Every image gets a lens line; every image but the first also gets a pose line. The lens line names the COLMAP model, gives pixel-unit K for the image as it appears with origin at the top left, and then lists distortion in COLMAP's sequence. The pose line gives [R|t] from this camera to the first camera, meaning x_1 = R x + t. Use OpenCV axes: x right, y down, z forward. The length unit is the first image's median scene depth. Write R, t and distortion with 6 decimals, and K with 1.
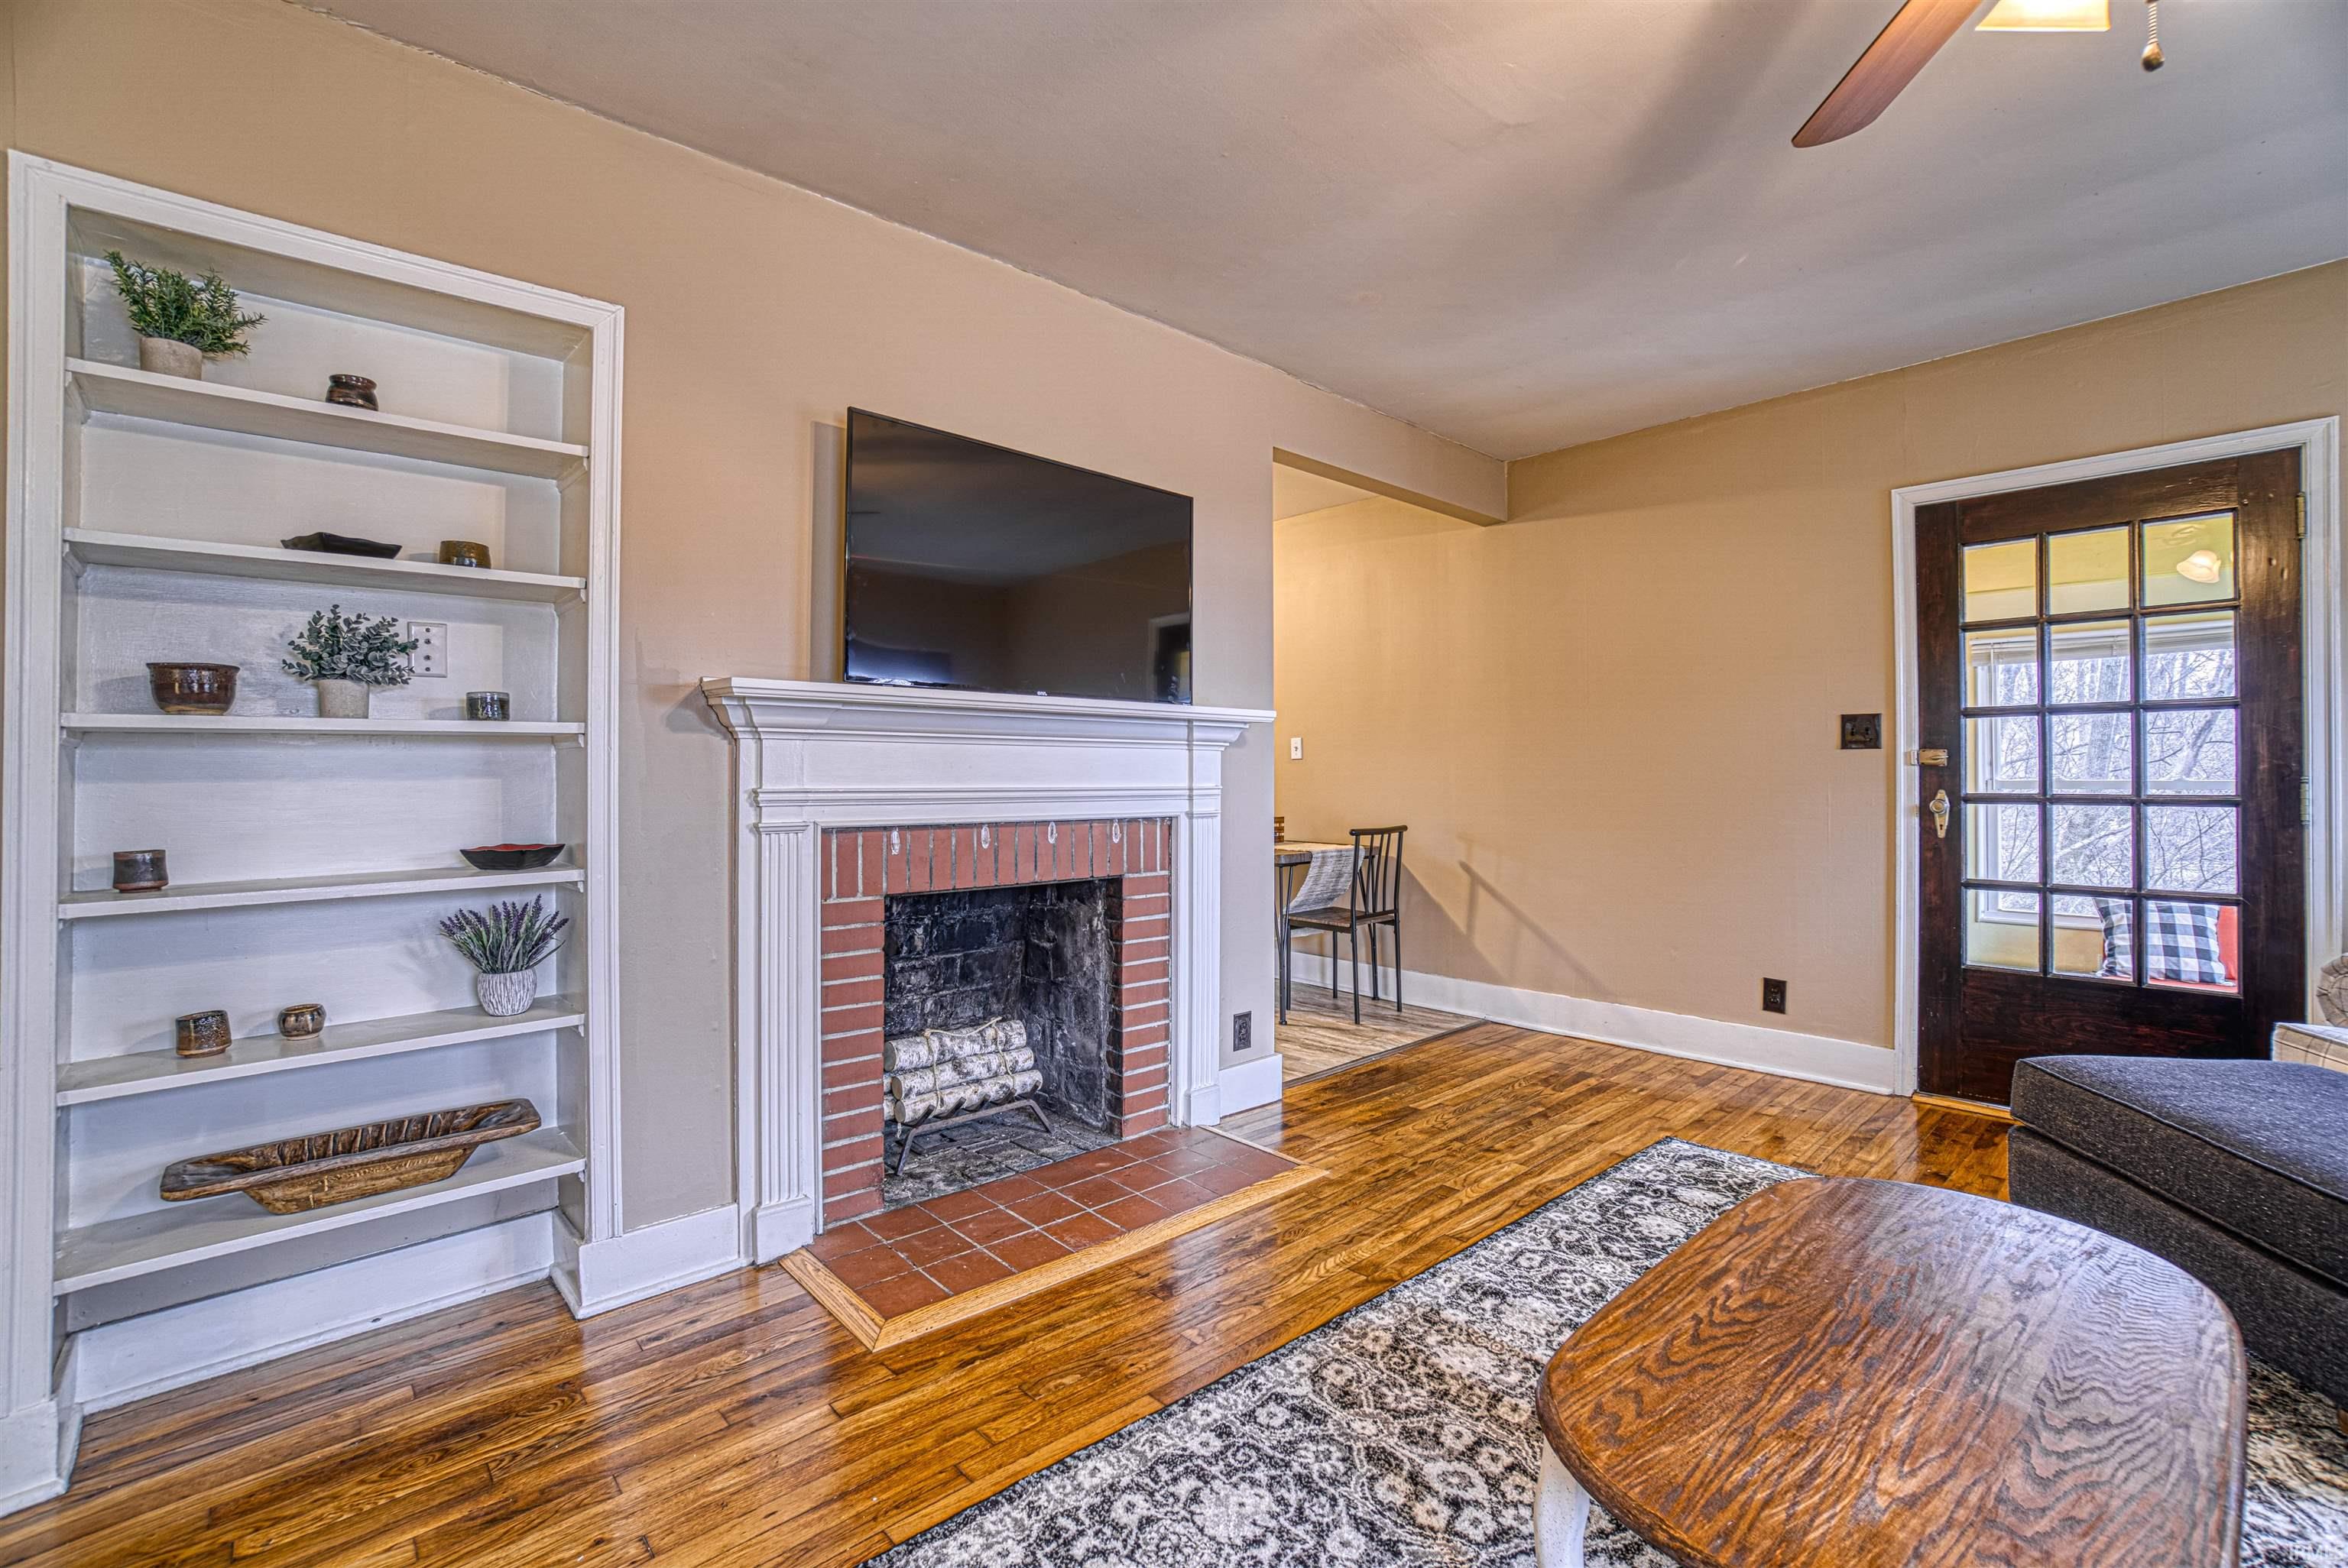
lens RADIAL K [[1028.0, 0, 1181.5], [0, 1028.0, 774.4], [0, 0, 1]] dist [-0.050132, 0.012987]
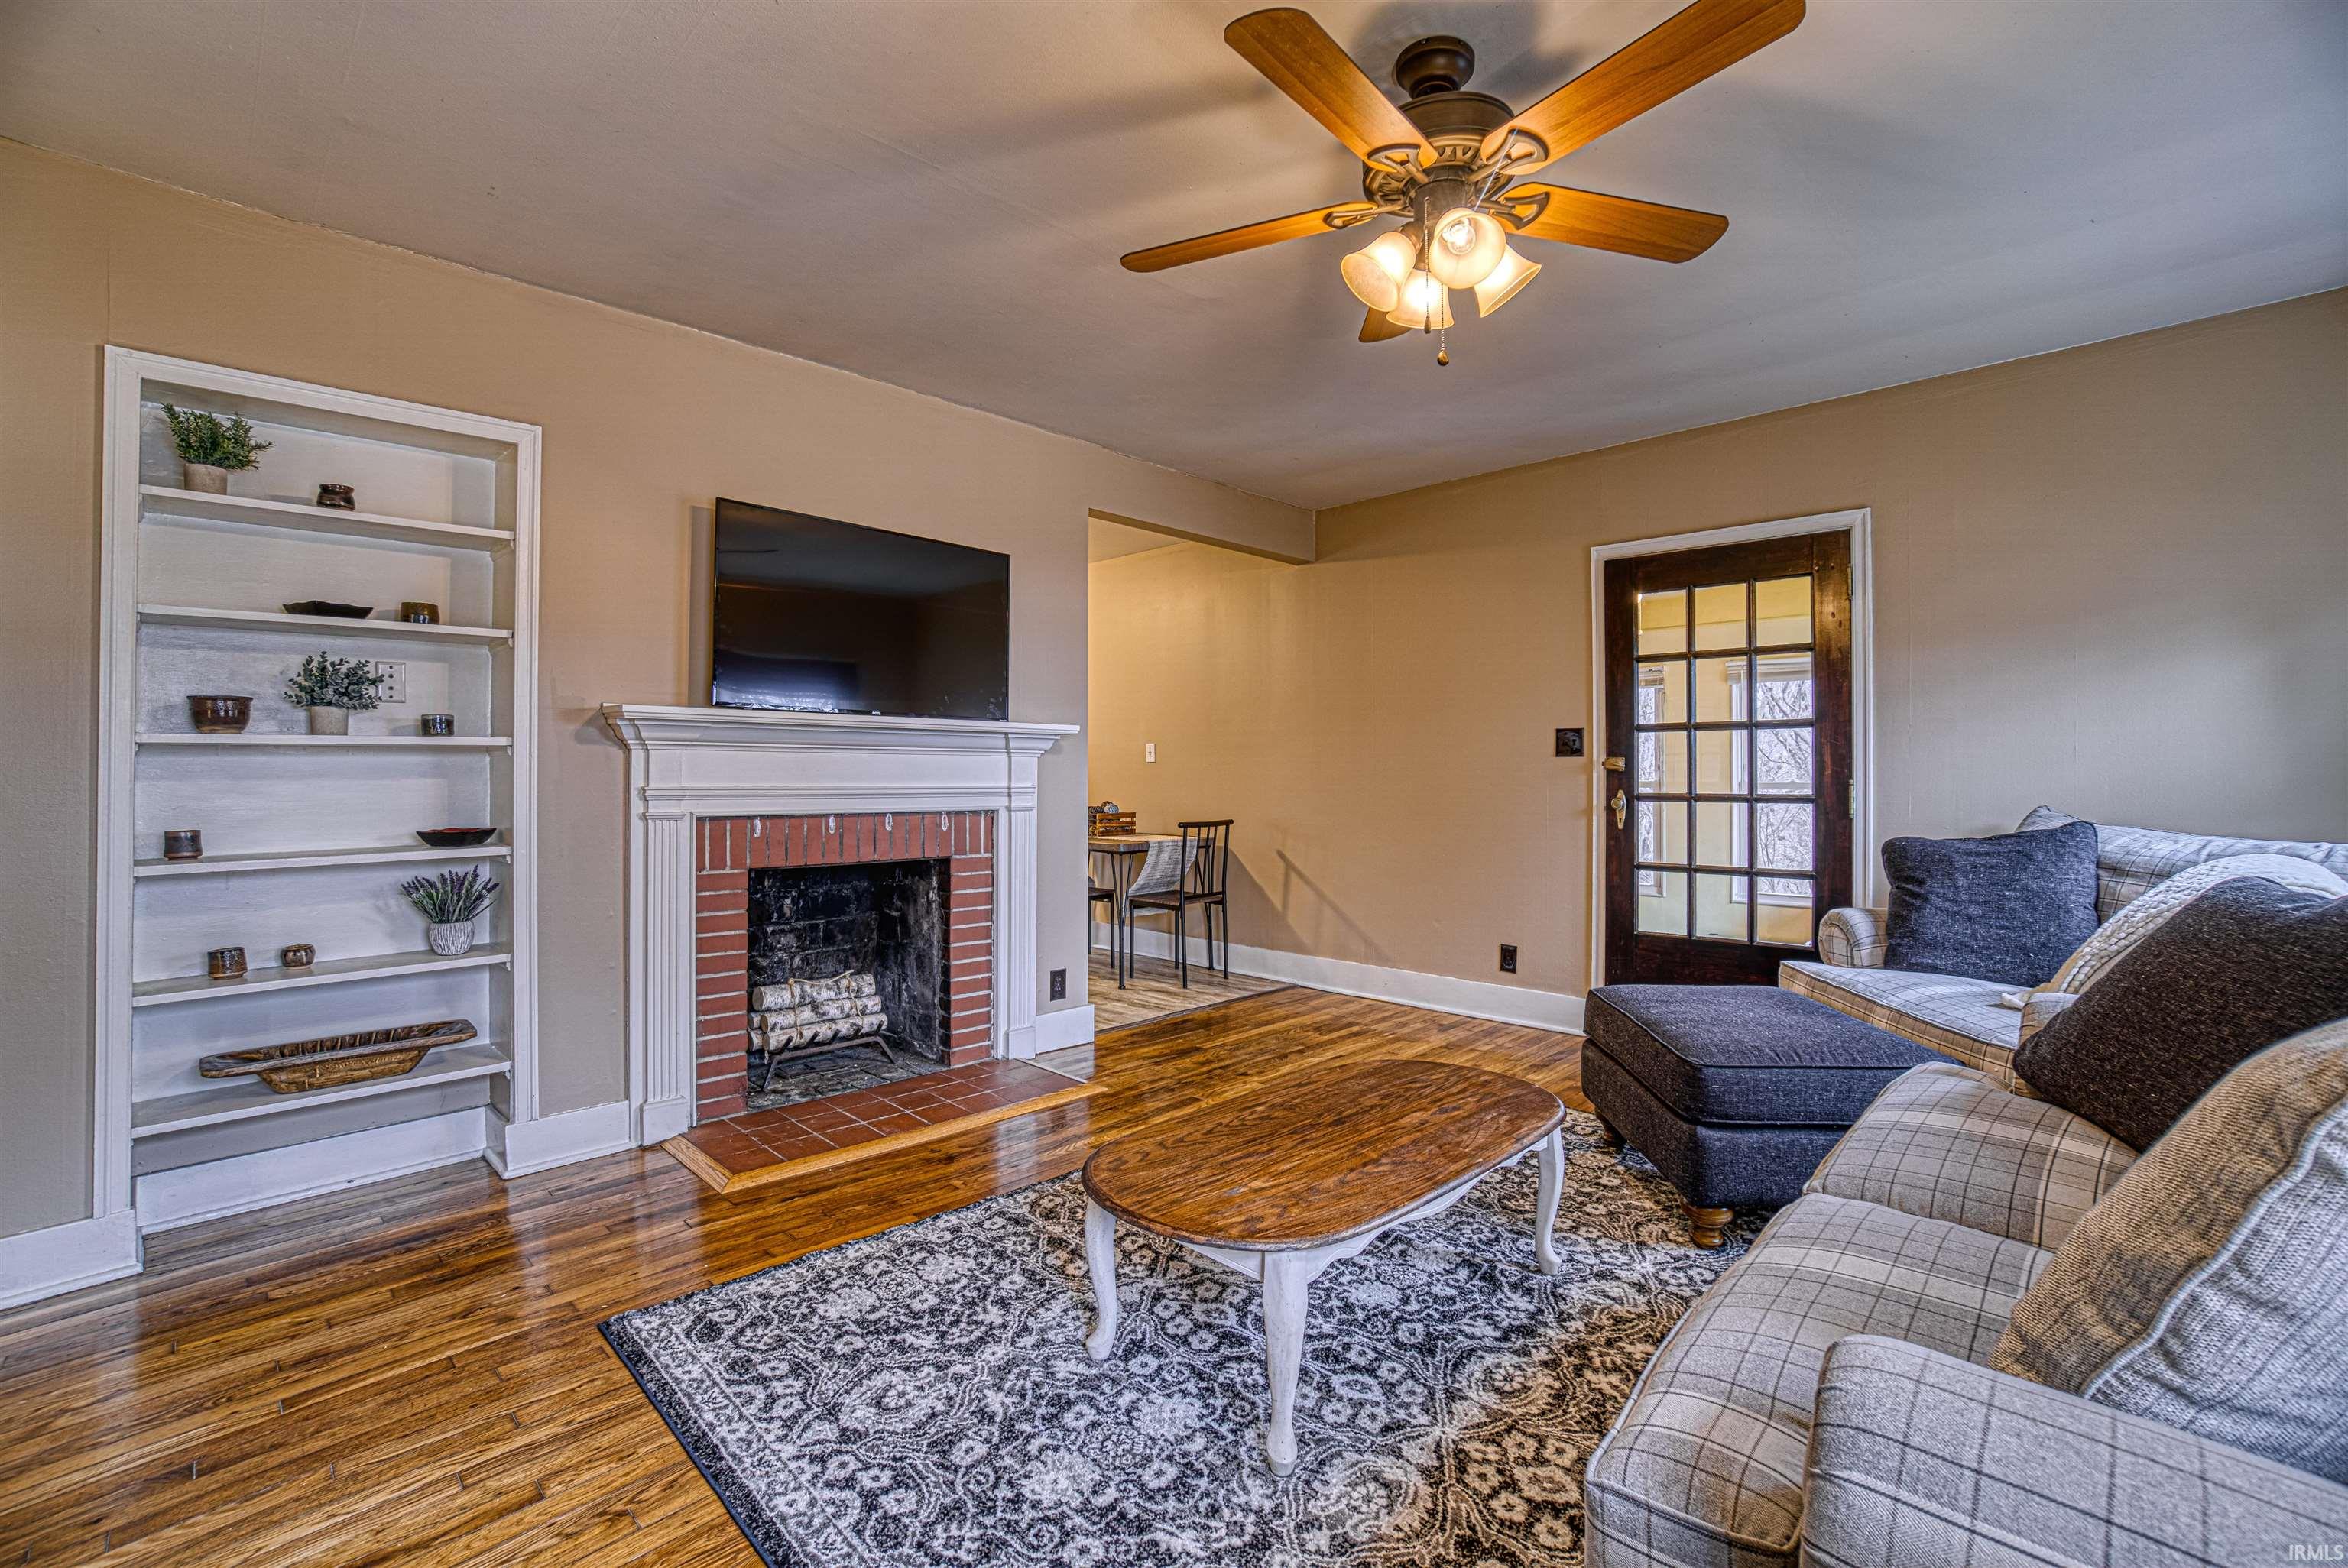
lens RADIAL K [[1028.0, 0, 1178.5], [0, 1028.0, 775.3], [0, 0, 1]] dist [-0.050132, 0.012987]
pose [[0.998902, 0.002785, 0.046773, 0.219735], [-0.002873, 0.999994, 0.001812, -0.005469], [-0.046768, -0.001945, 0.998904, -0.357658]]
